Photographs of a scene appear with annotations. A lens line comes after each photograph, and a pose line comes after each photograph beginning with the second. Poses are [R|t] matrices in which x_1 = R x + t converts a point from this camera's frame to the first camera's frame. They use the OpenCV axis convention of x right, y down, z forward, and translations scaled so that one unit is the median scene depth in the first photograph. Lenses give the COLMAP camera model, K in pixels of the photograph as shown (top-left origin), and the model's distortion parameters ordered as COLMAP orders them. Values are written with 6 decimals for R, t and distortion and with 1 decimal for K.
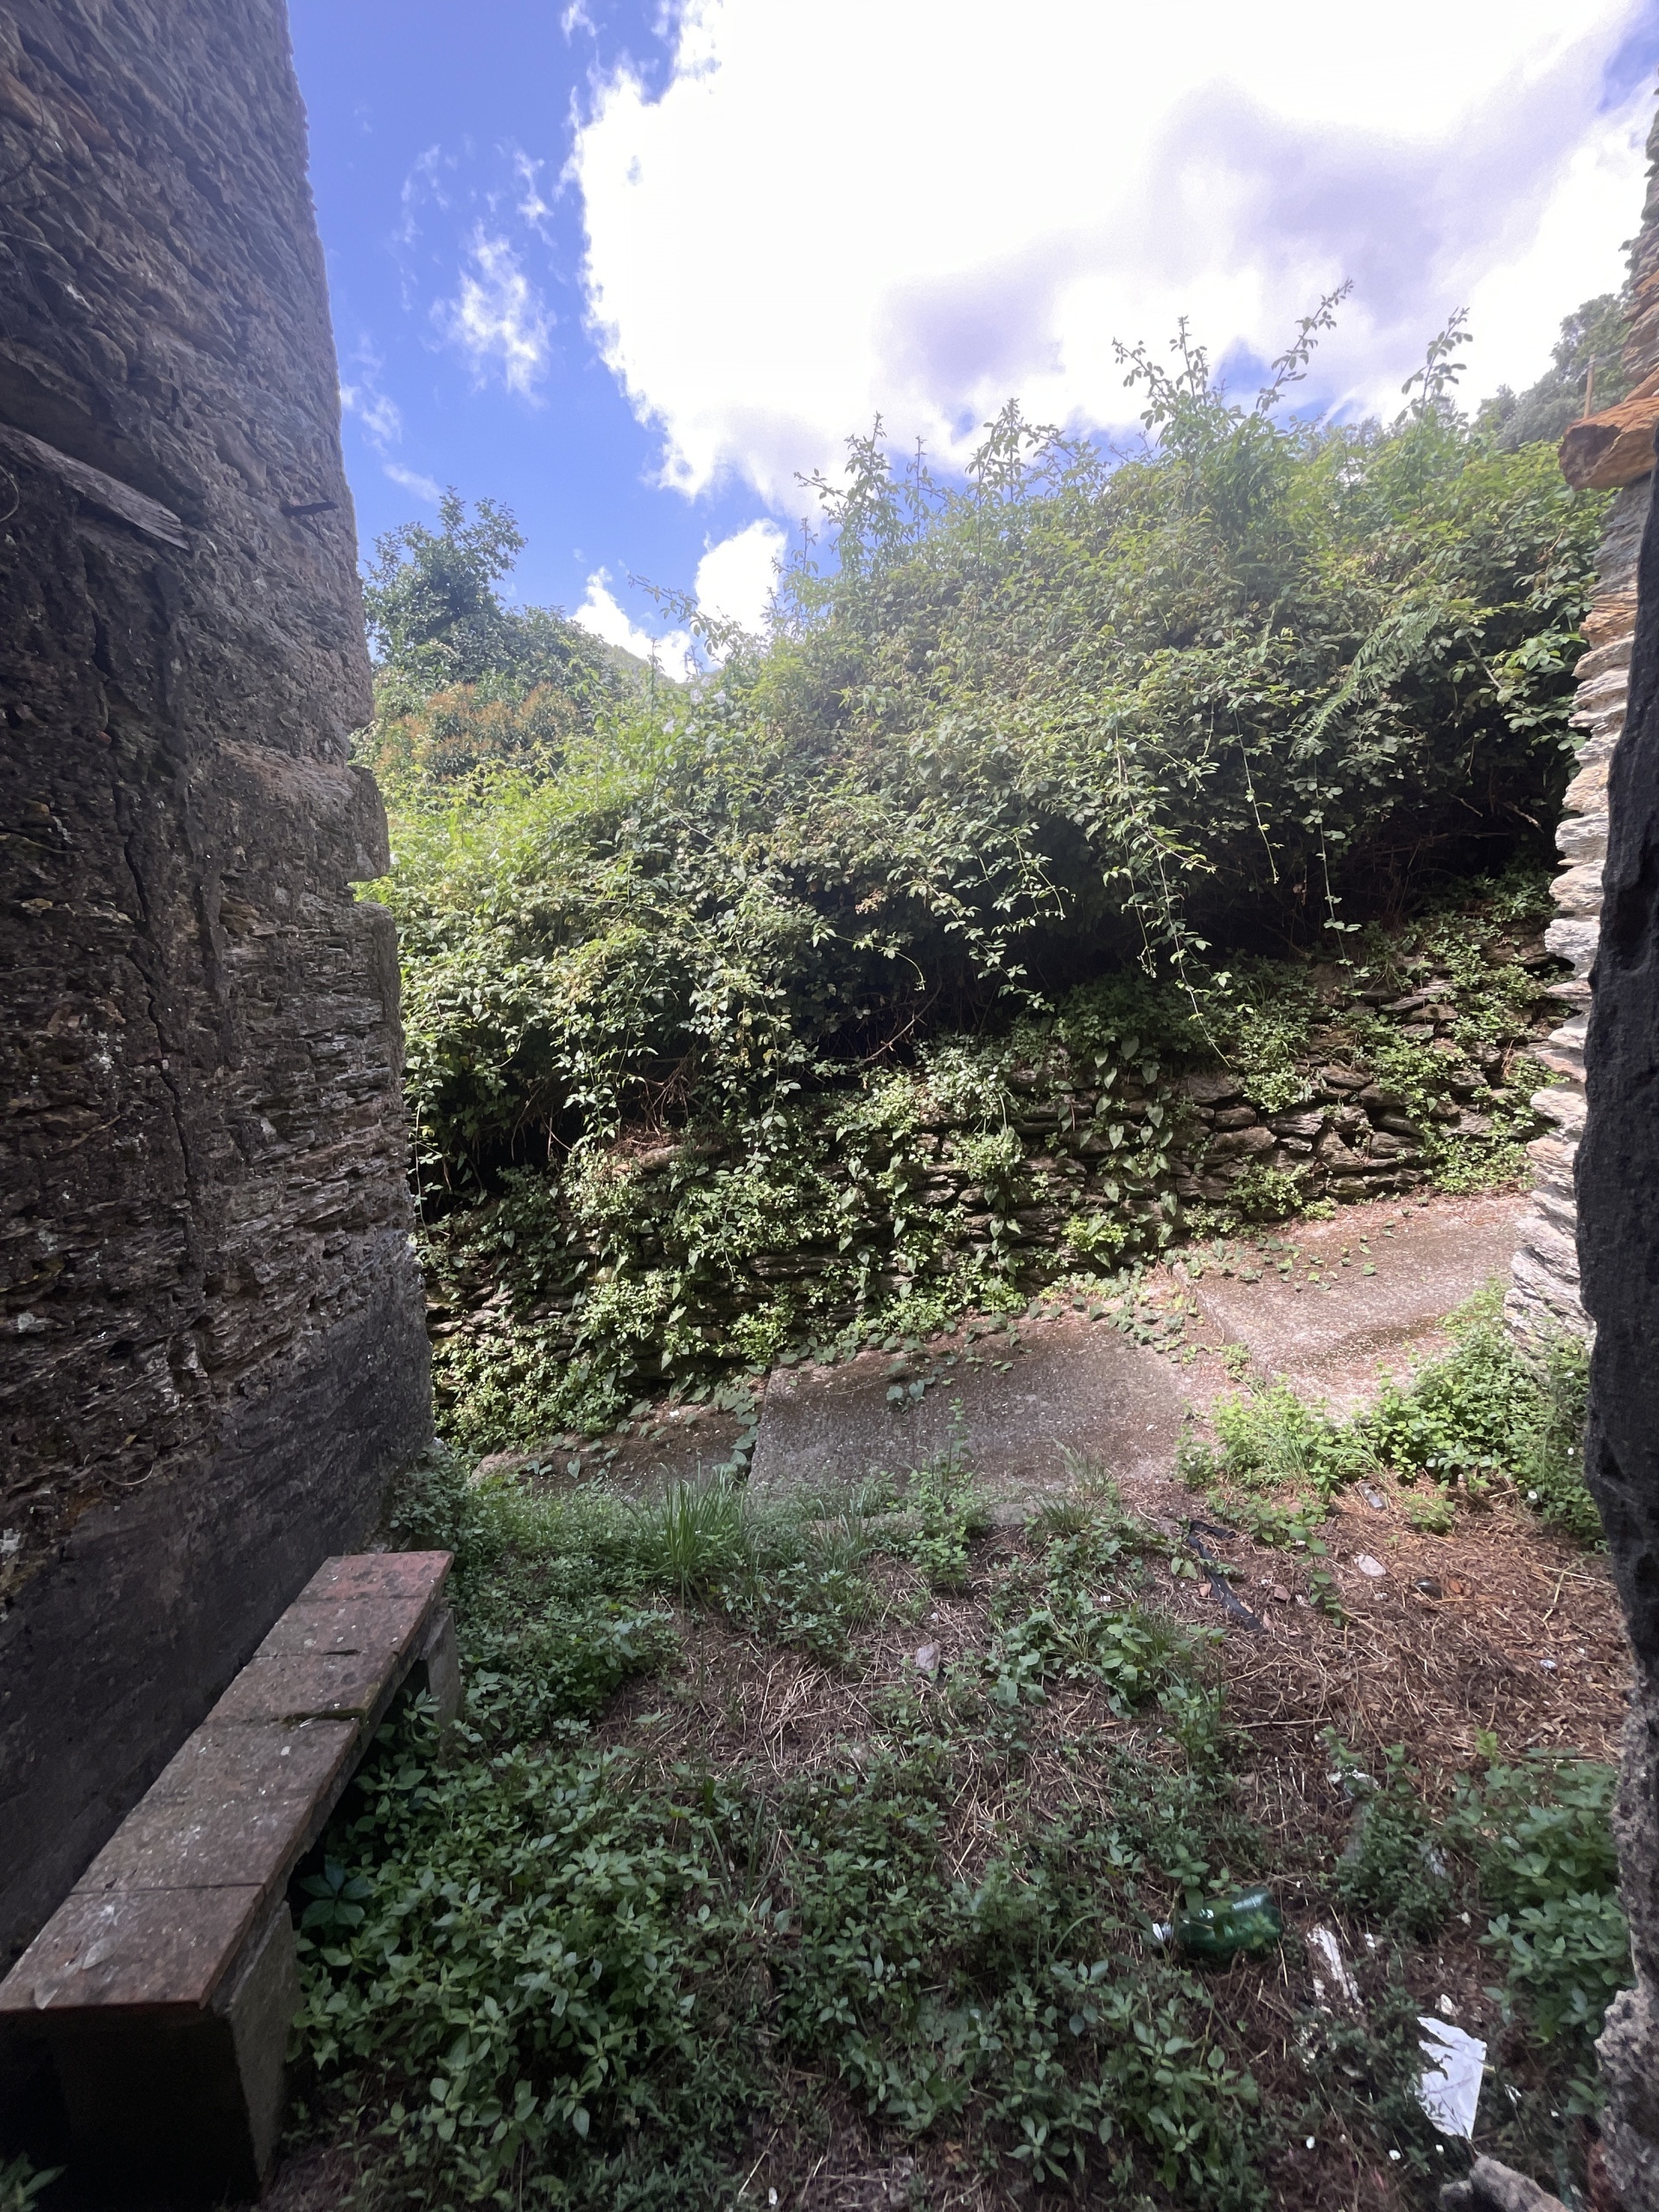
lens RADIAL K [[891.8, 0, 825.8], [0, 891.8, 1094.4], [0, 0, 1]] dist [-0.002229, 0.000491]
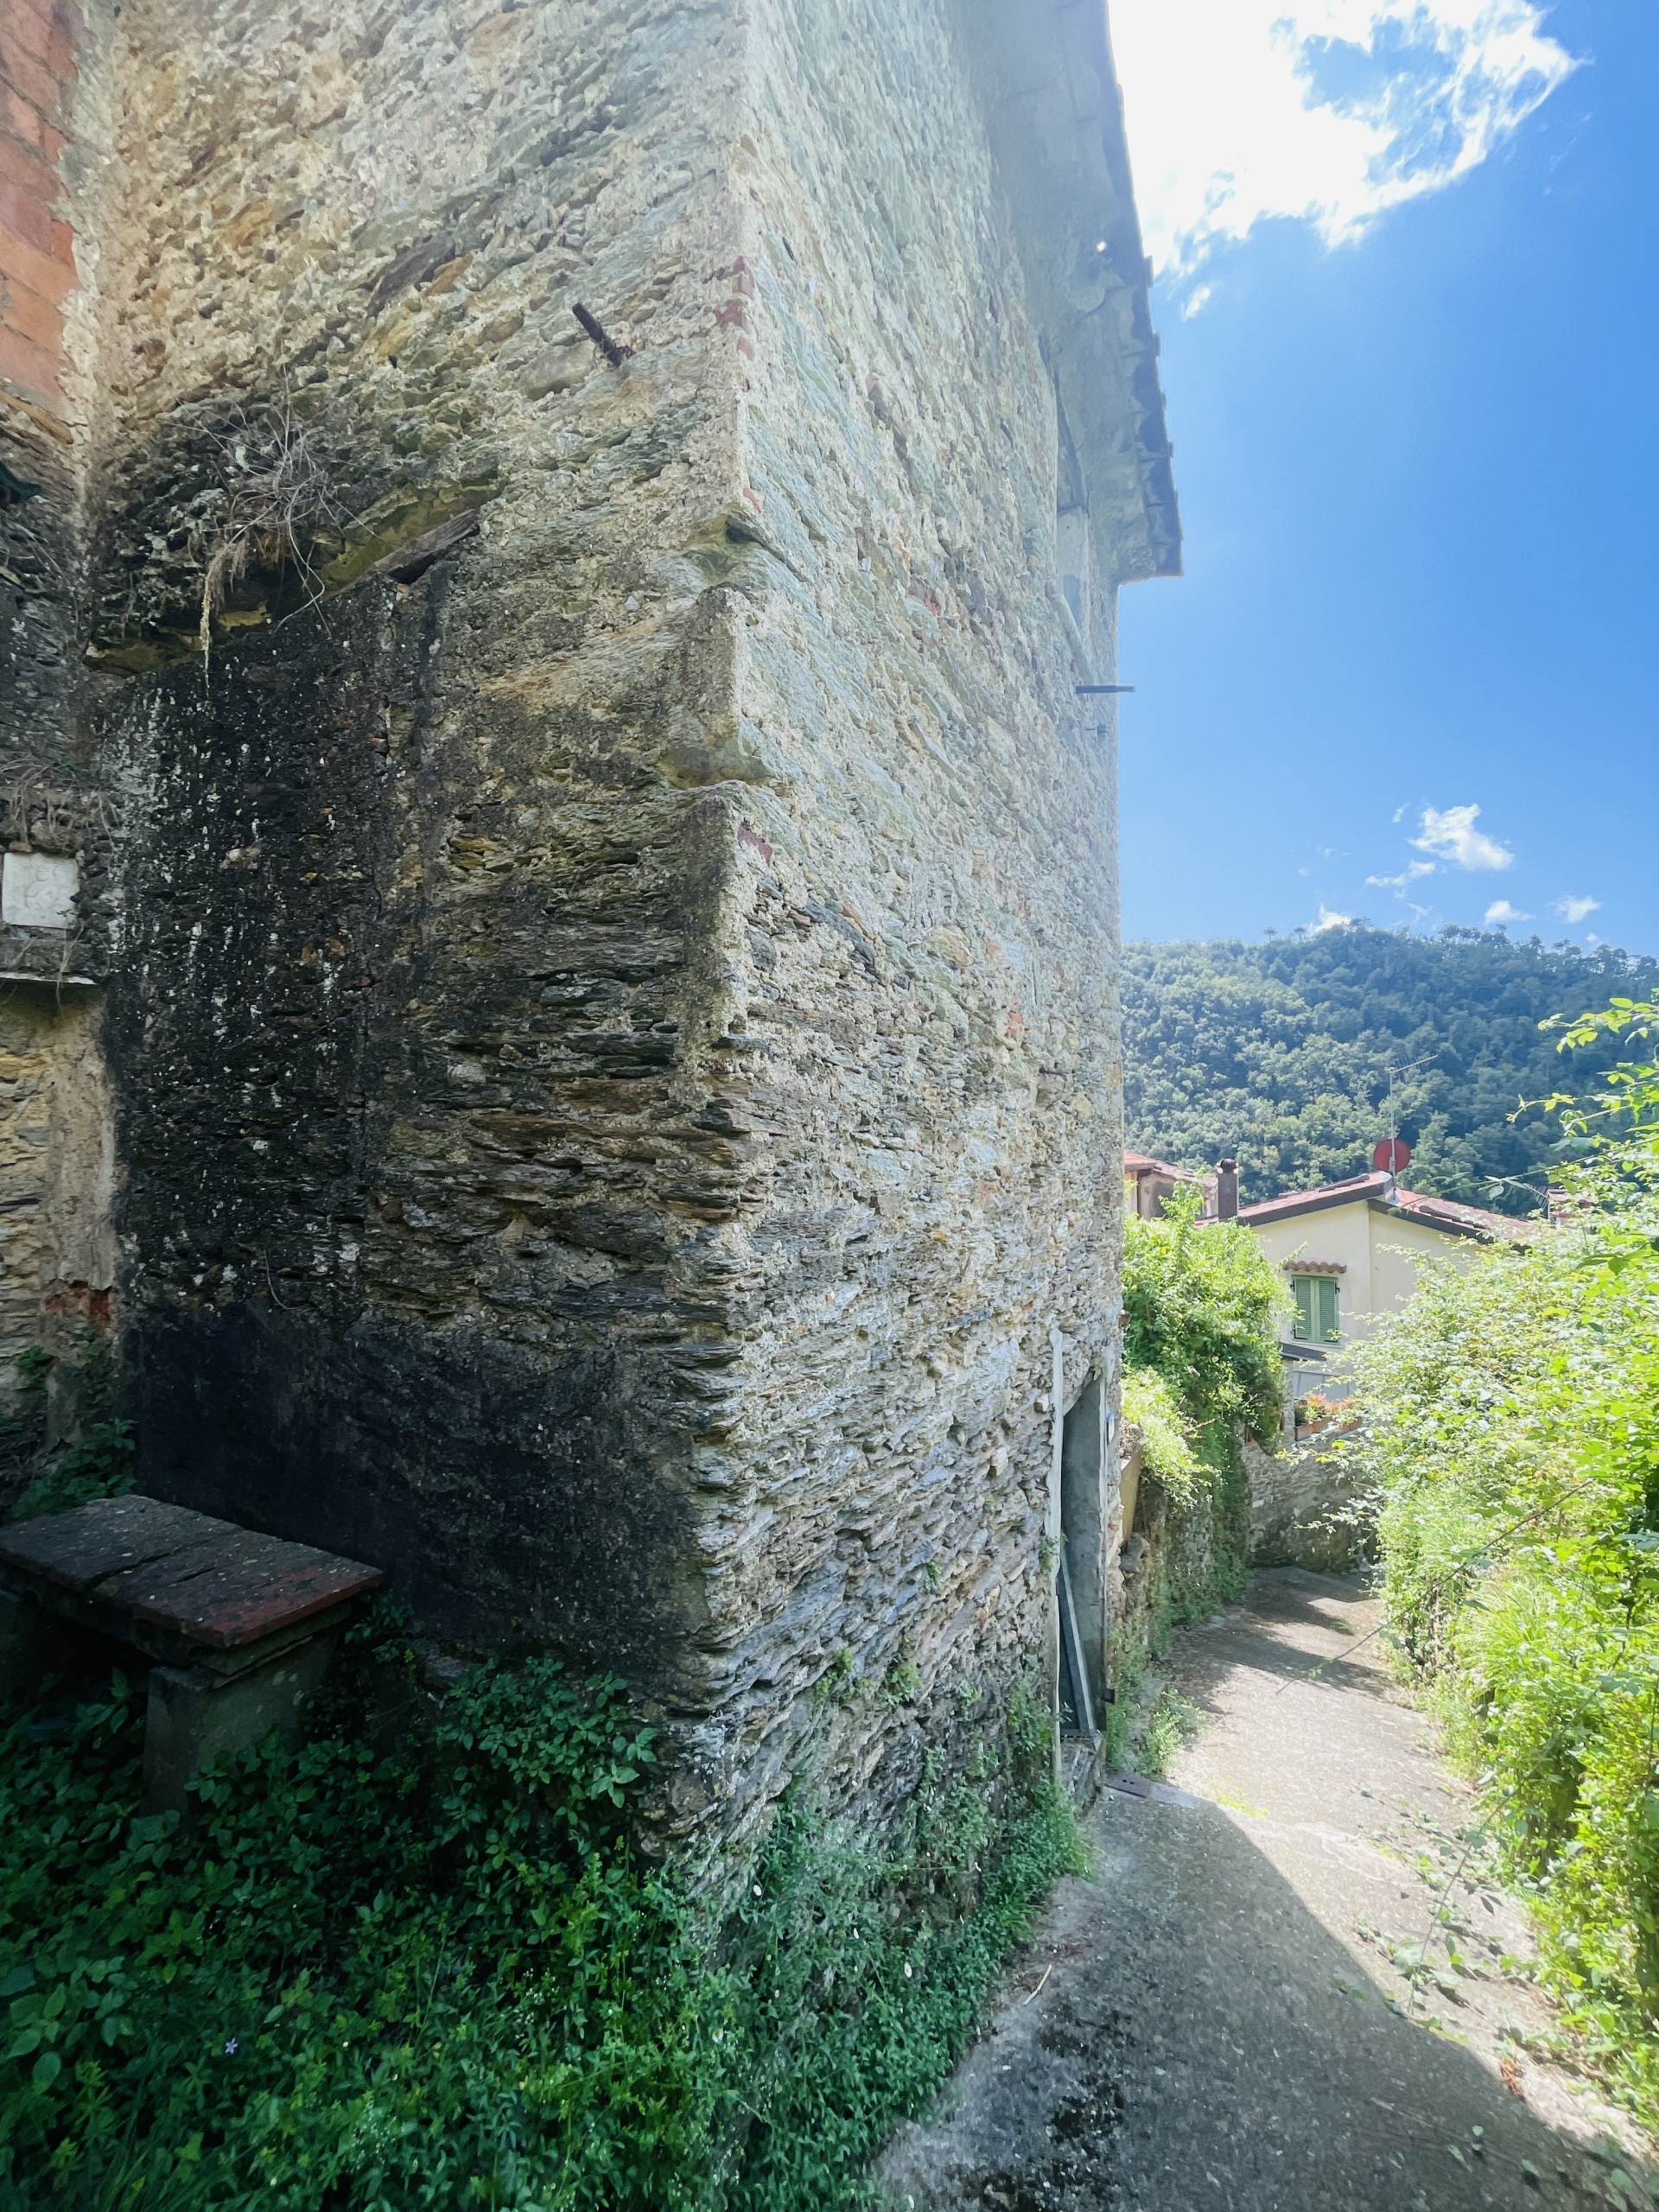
lens RADIAL K [[882.7, 0, 838.7], [0, 882.7, 1099.6], [0, 0, 1]] dist [-0.001935, 0.000964]
pose [[-0.428292, -0.031139, -0.903104, 0.020829], [-0.163176, 0.985642, 0.043400, -0.020735], [0.888786, 0.165953, -0.427223, 0.970963]]
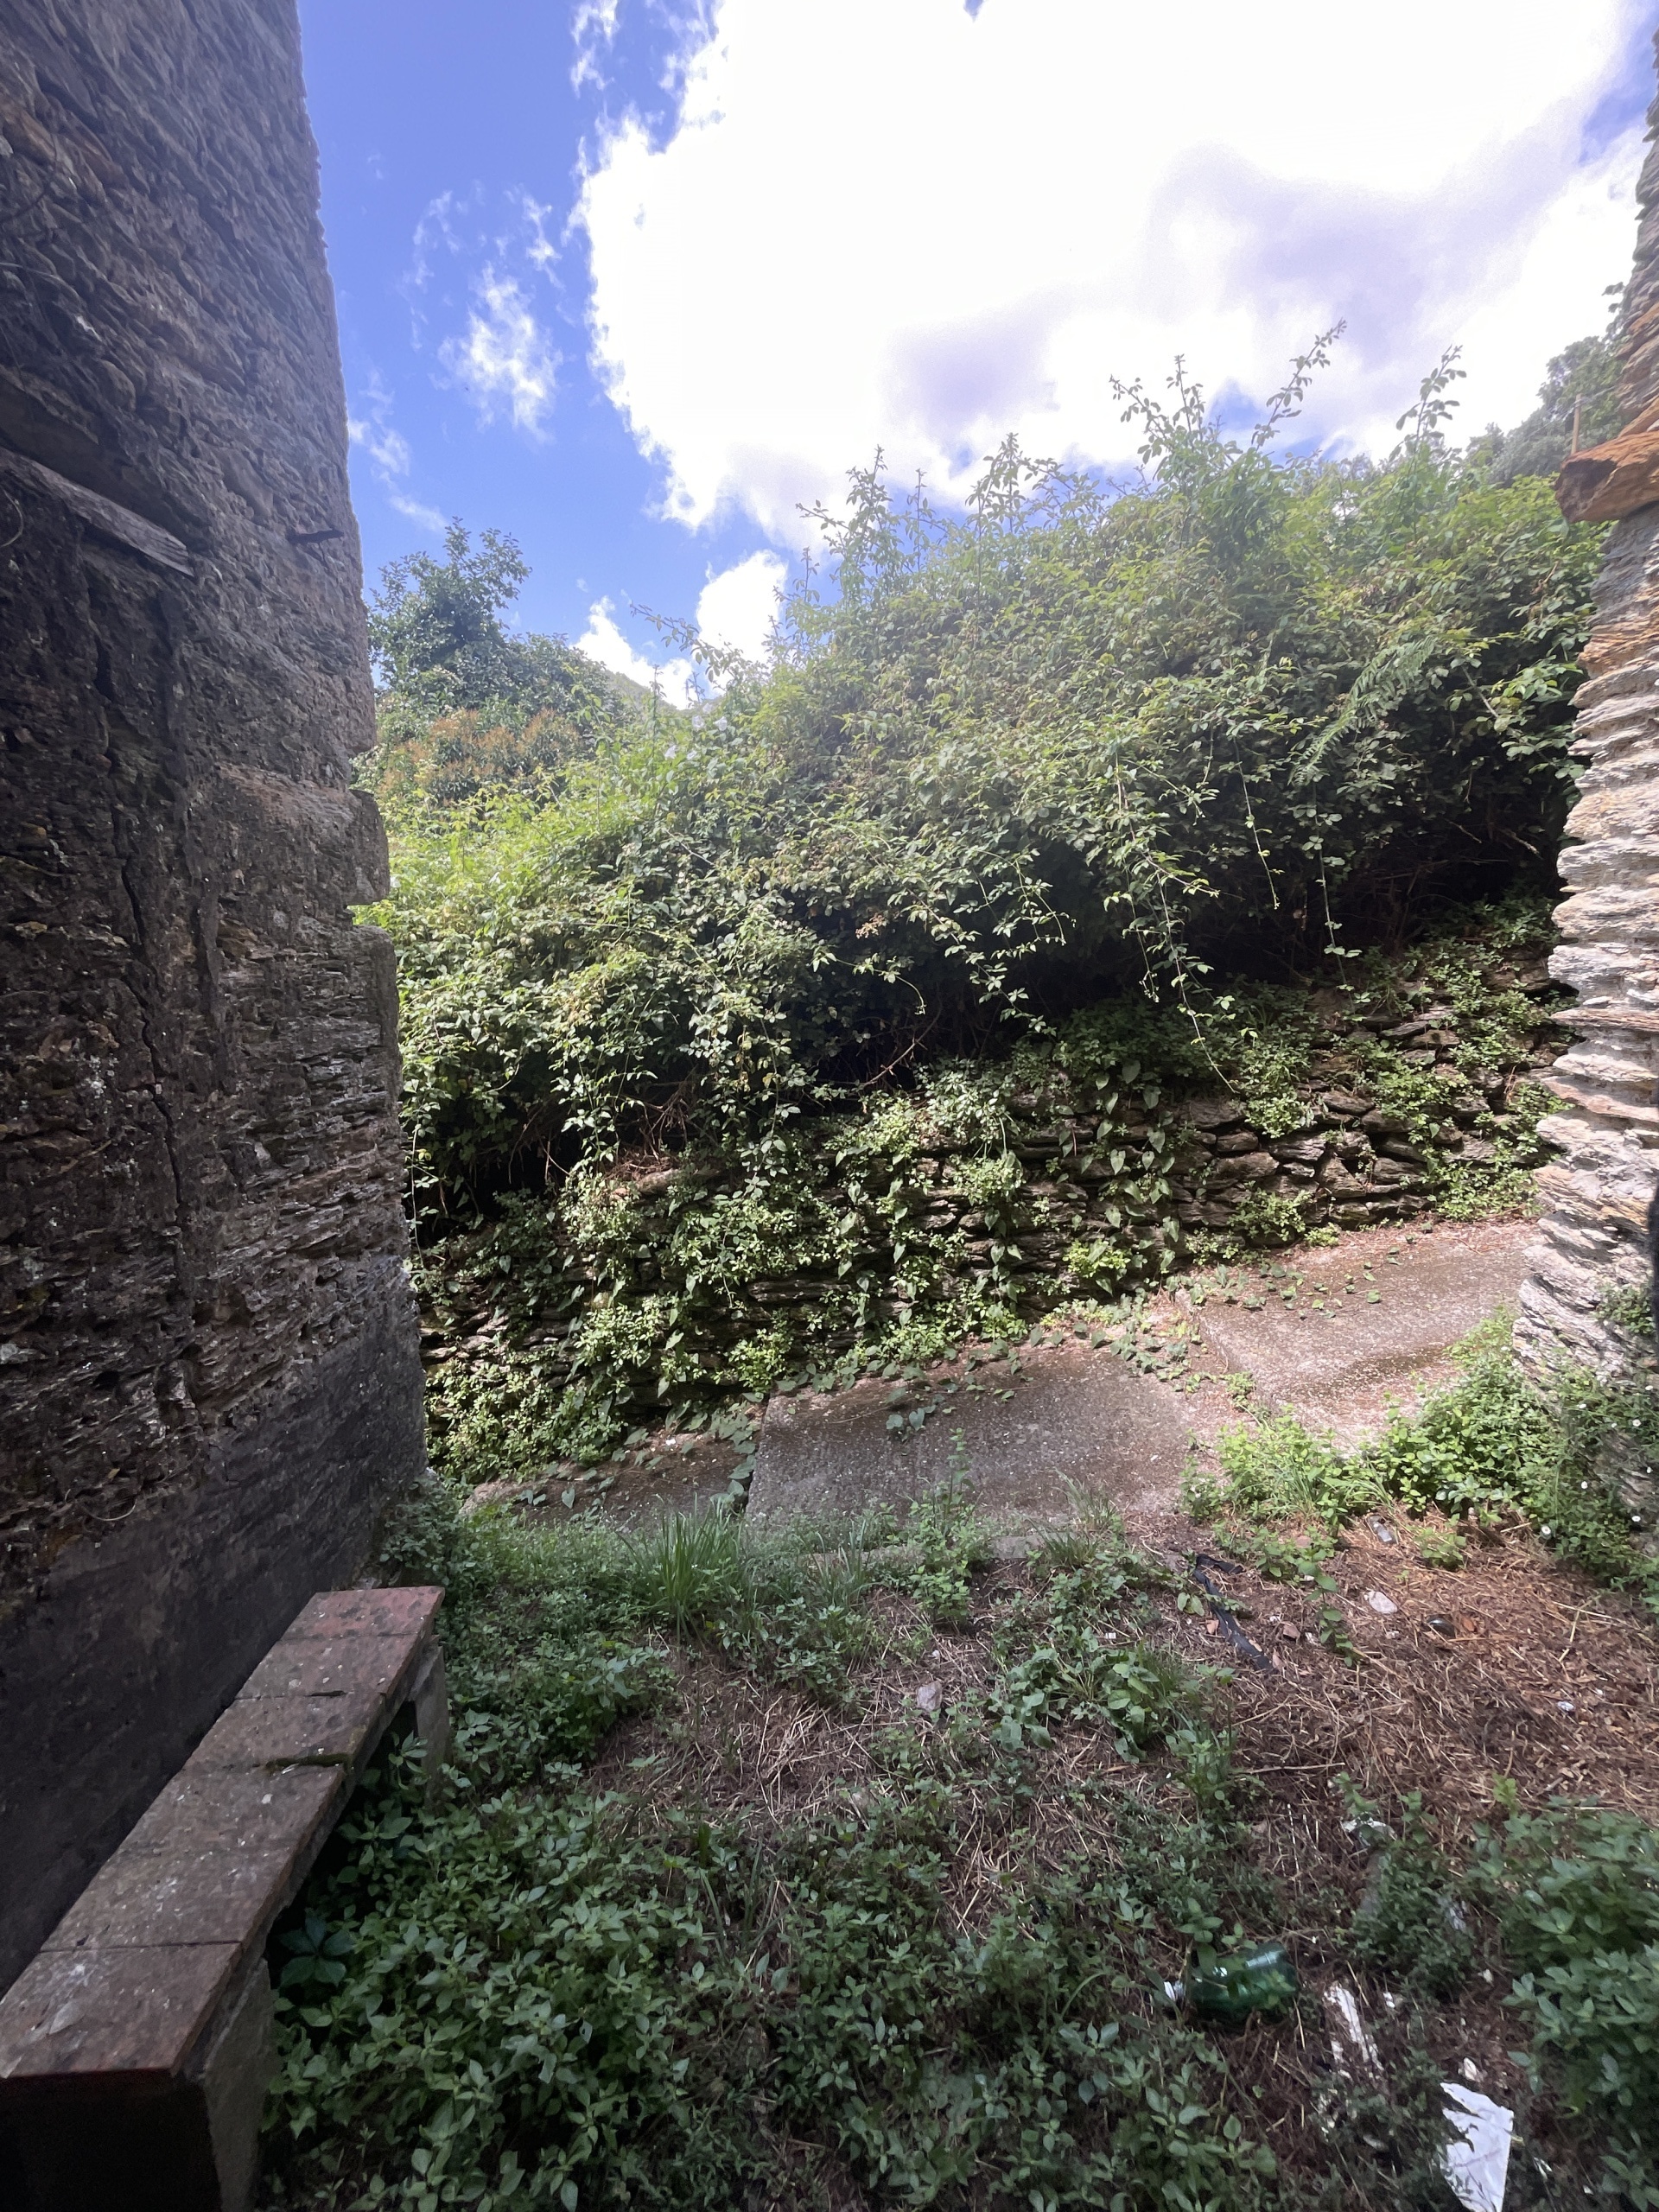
lens RADIAL K [[892.9, 0, 825.4], [0, 892.9, 1093.2], [0, 0, 1]] dist [-0.002023, -0.000061]
pose [[0.999996, 0.002648, 0.000938, -0.001528], [-0.002622, 0.999632, -0.027012, -0.001903], [-0.001009, 0.027010, 0.999635, 0.005301]]
